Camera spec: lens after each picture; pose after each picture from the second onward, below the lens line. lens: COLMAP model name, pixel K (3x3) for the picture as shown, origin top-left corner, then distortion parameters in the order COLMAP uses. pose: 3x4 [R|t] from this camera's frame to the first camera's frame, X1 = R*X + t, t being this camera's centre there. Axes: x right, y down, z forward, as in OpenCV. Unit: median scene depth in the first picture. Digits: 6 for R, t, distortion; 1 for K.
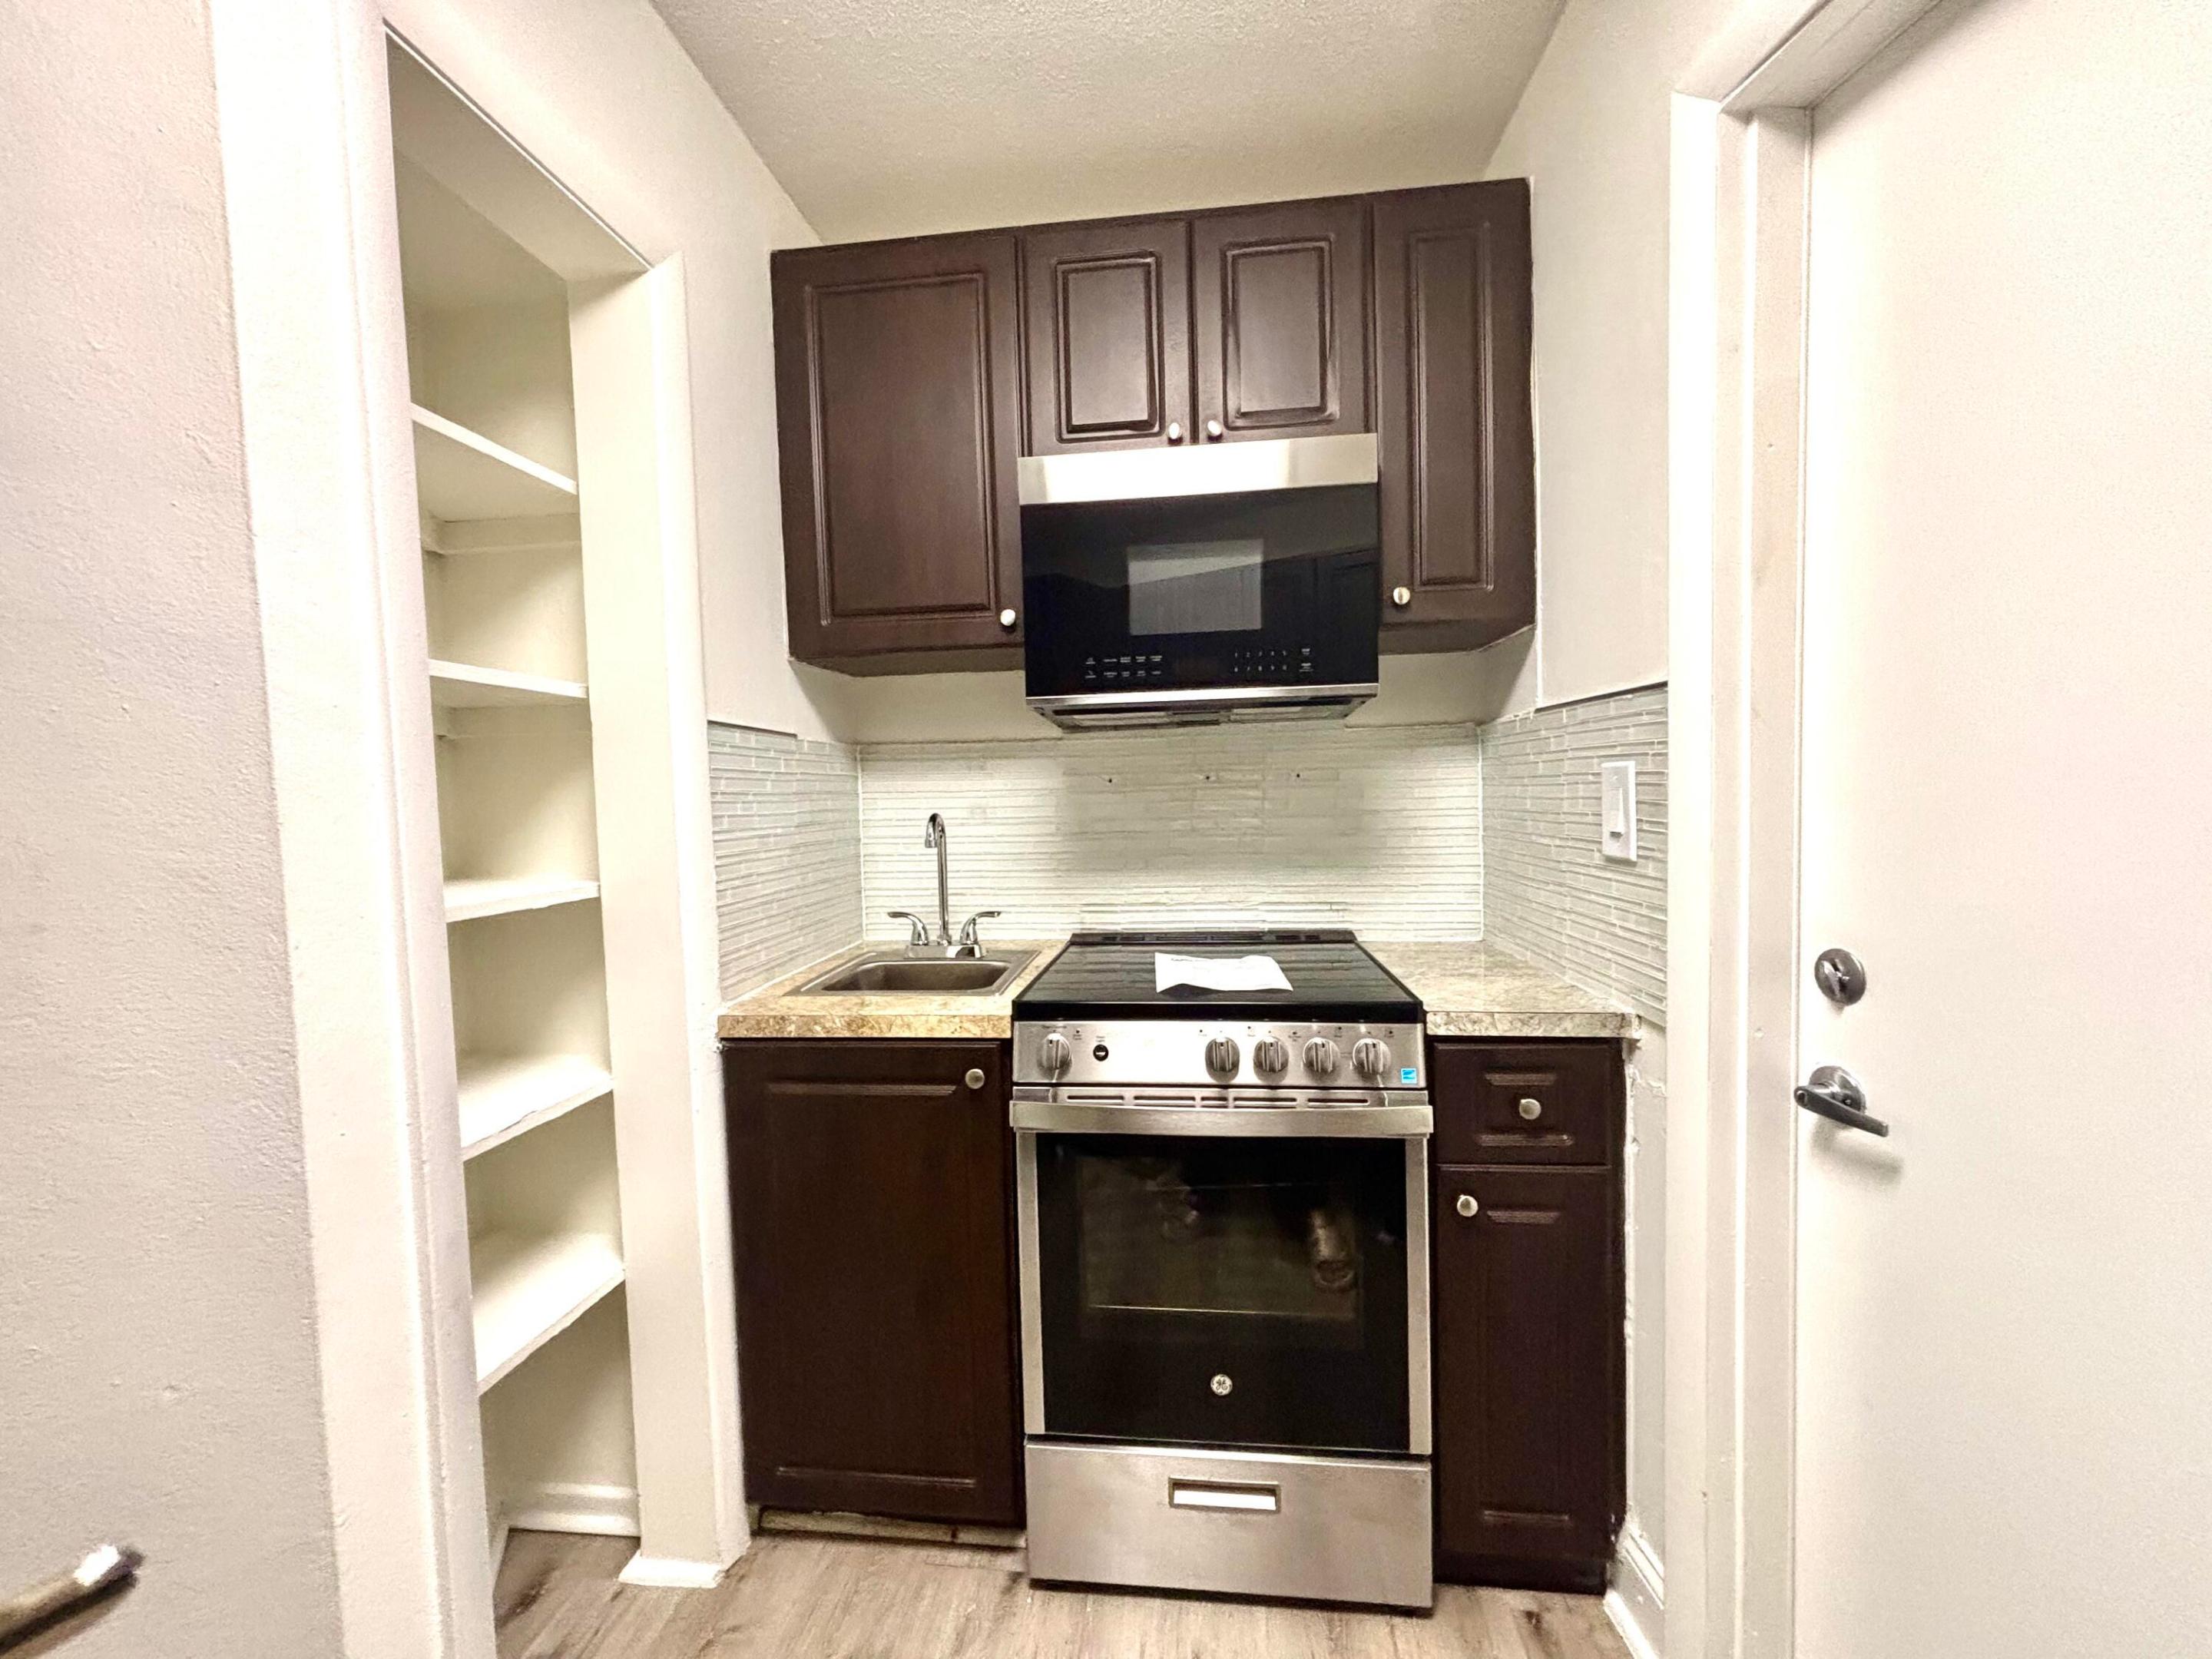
lens RADIAL K [[899.6, 0, 1099.7], [0, 899.6, 835.4], [0, 0, 1]] dist [-0.002460, -0.000094]
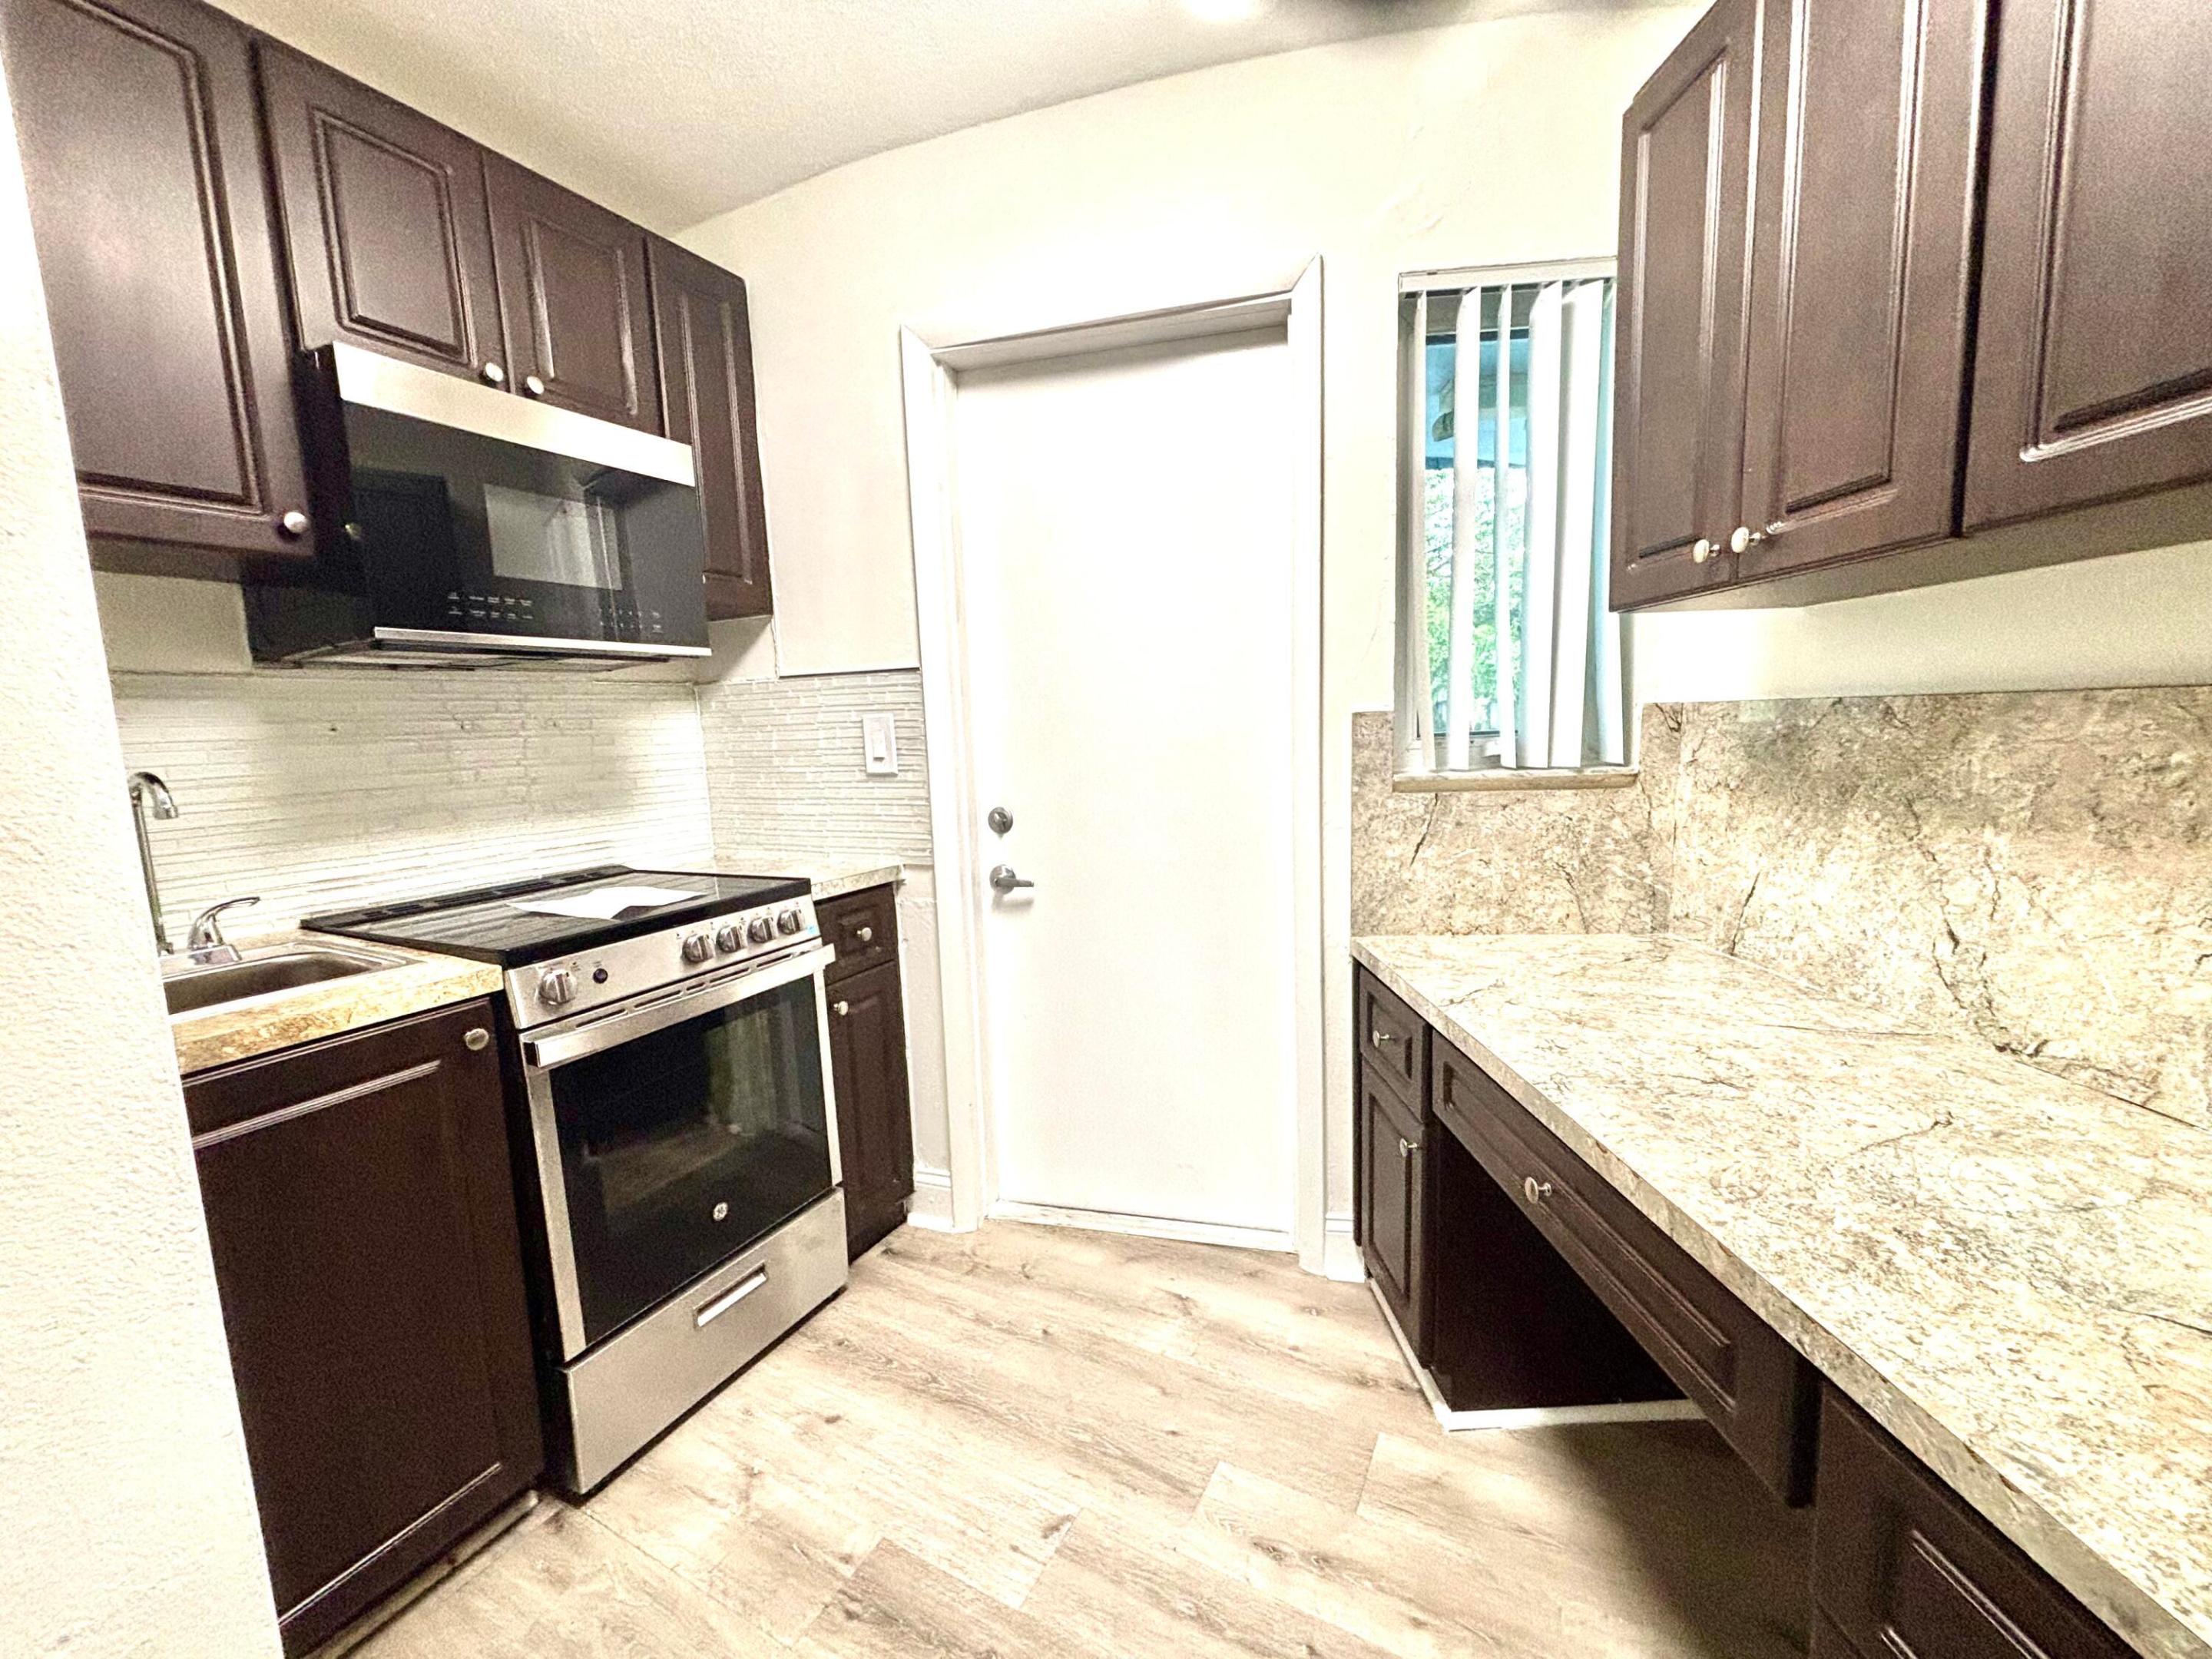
lens RADIAL K [[899.6, 0, 1099.7], [0, 899.6, 835.4], [0, 0, 1]] dist [-0.002460, -0.000094]
pose [[0.352289, -0.106222, 0.929844, -0.773105], [0.070898, 0.993712, 0.086657, 0.023179], [-0.933202, 0.035396, 0.357605, 0.047664]]
